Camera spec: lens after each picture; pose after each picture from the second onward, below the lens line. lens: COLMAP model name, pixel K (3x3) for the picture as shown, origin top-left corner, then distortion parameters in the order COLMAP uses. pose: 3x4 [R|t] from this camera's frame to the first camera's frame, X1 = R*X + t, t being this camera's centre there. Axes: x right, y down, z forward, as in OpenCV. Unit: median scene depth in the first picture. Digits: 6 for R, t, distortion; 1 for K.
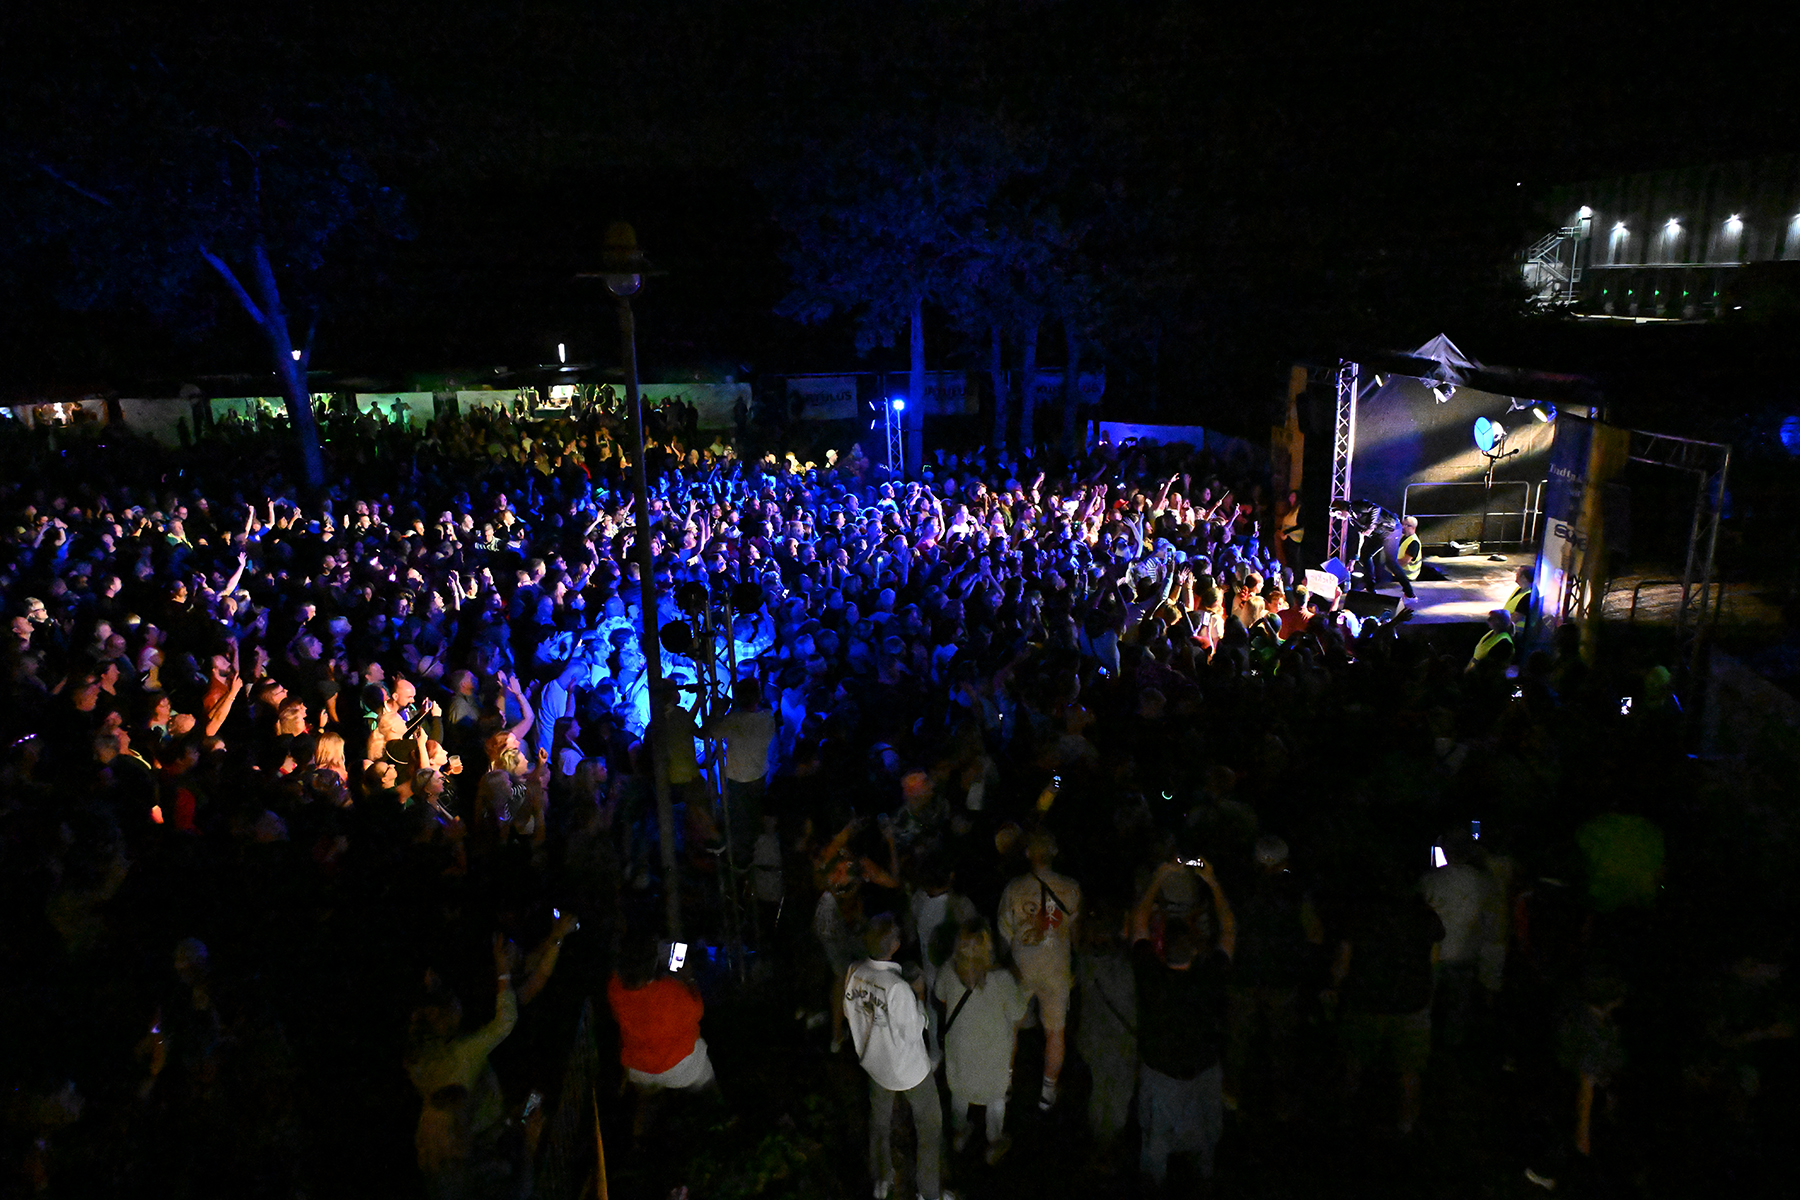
lens RADIAL K [[1224.8, 0, 900.3], [0, 1224.8, 569.7], [0, 0, 1]] dist [0.004823, 0.003131]
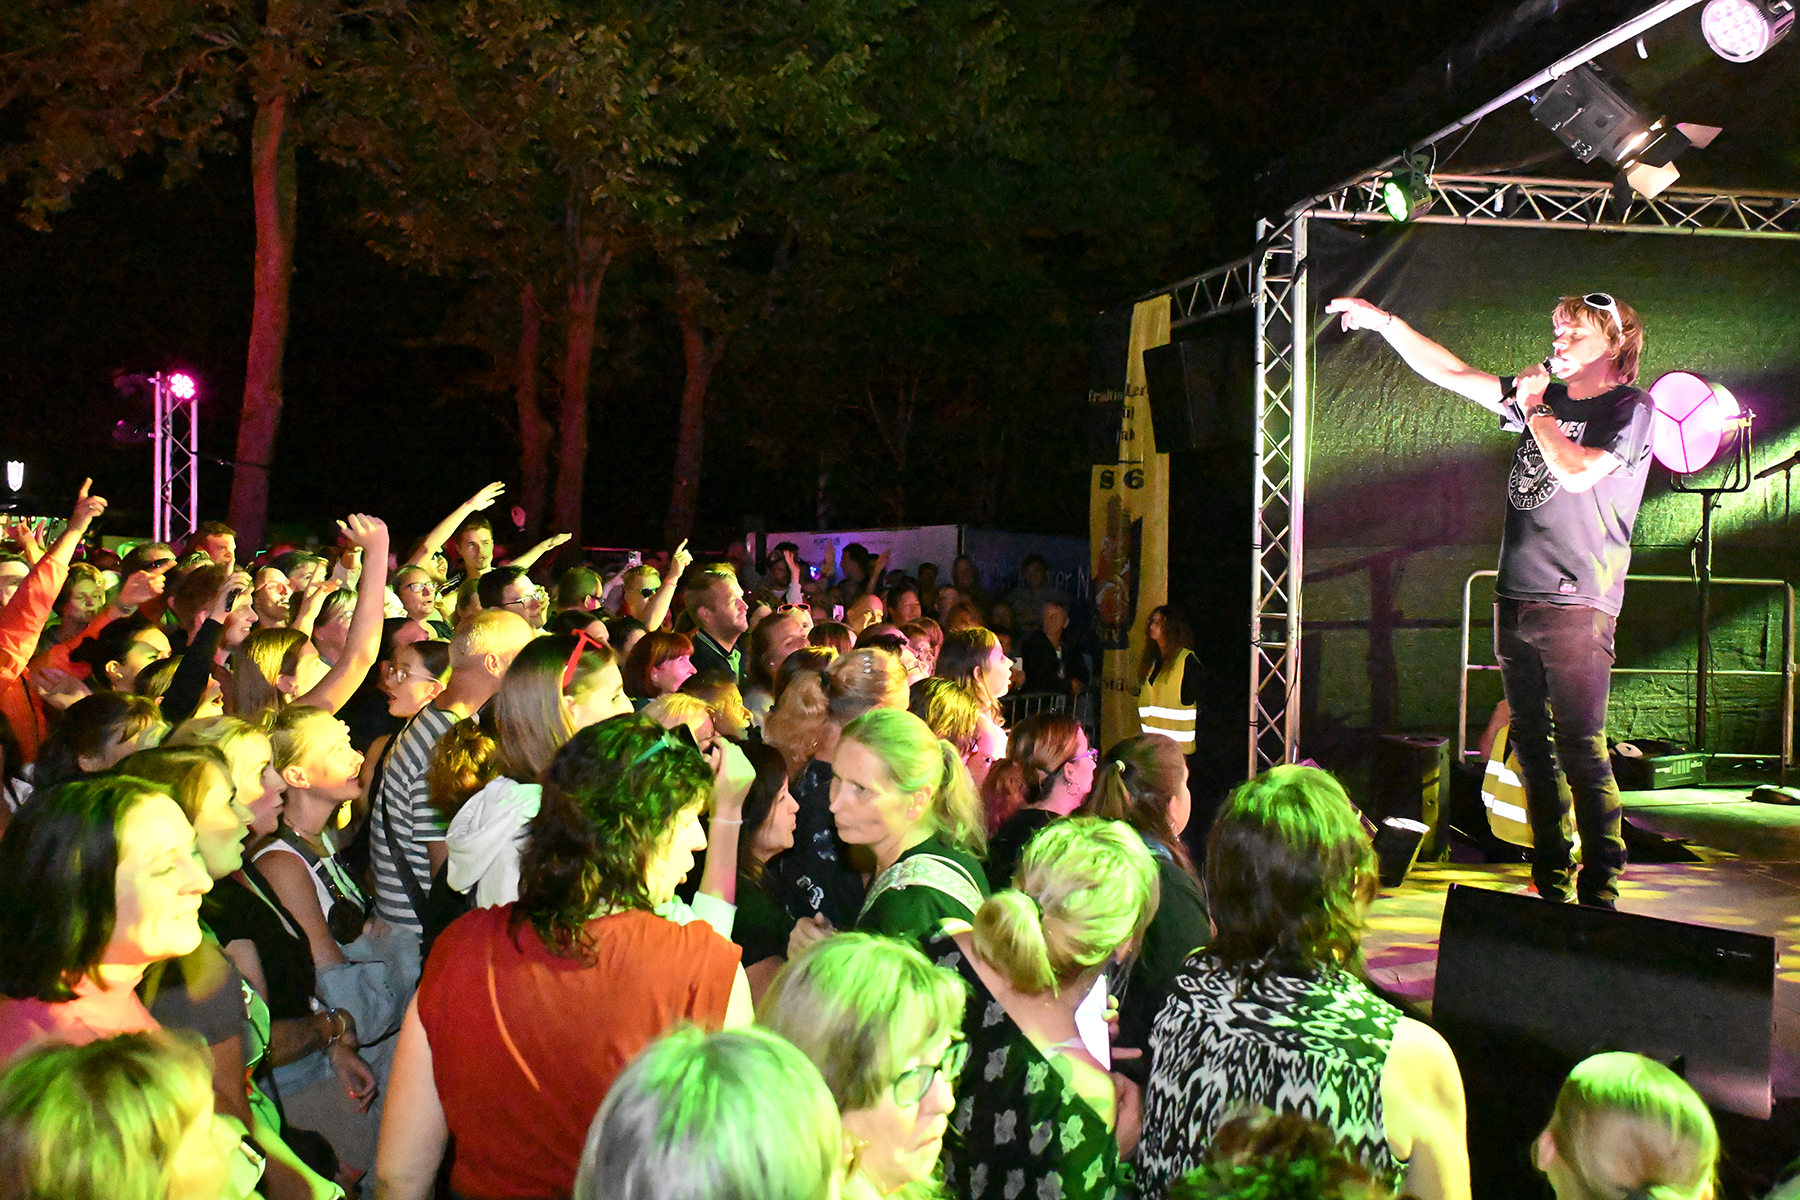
lens RADIAL K [[1278.9, 0, 891.1], [0, 1278.9, 515.3], [0, 0, 1]] dist [-0.000885, -0.000670]
pose [[0.993520, 0.058789, 0.097277, 0.203269], [-0.029966, 0.961049, -0.274748, 0.015322], [-0.109640, 0.270052, 0.956583, 0.625028]]
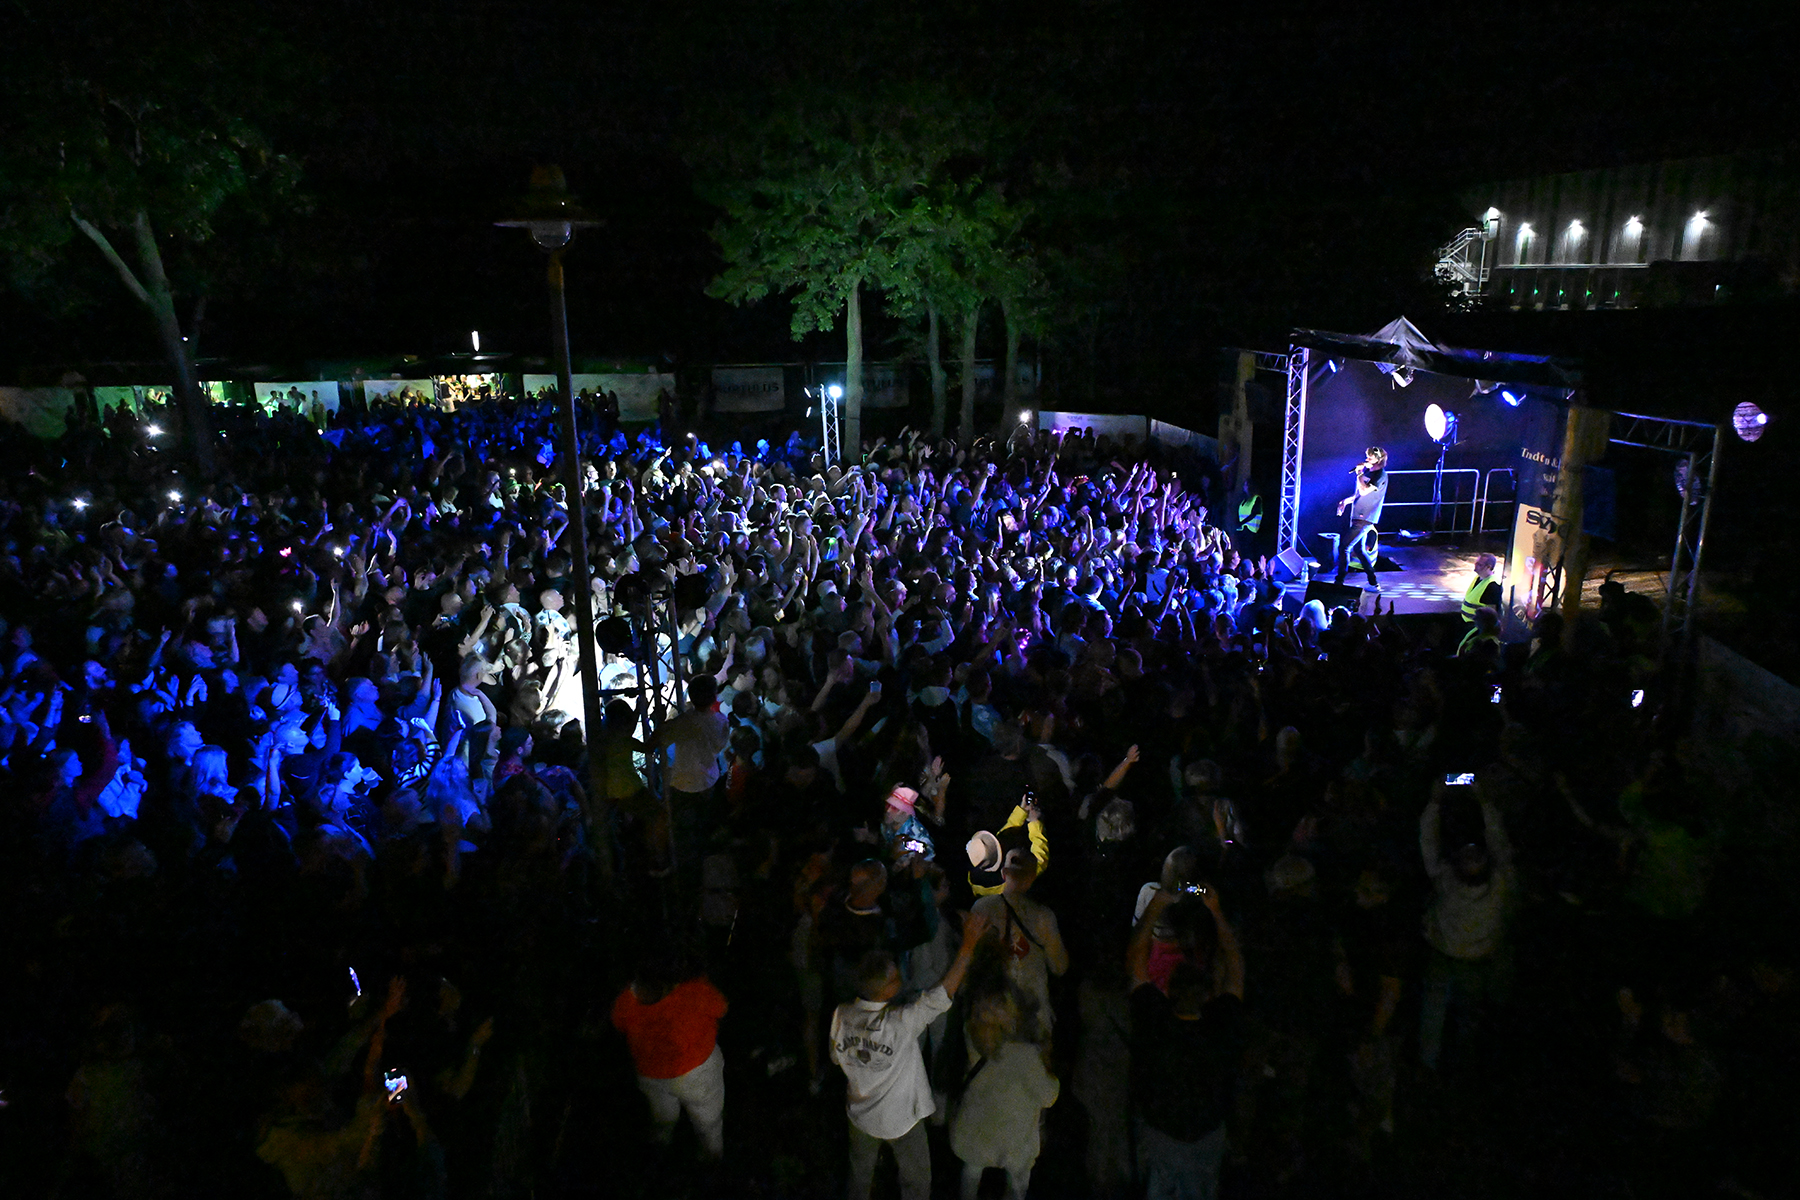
lens RADIAL K [[1224.8, 0, 900.3], [0, 1224.8, 569.7], [0, 0, 1]] dist [0.004823, 0.003131]
pose [[0.997946, -0.005566, 0.063812, -0.013573], [0.005390, 0.999981, 0.002932, 0.002541], [-0.063827, -0.002582, 0.997958, 0.042251]]
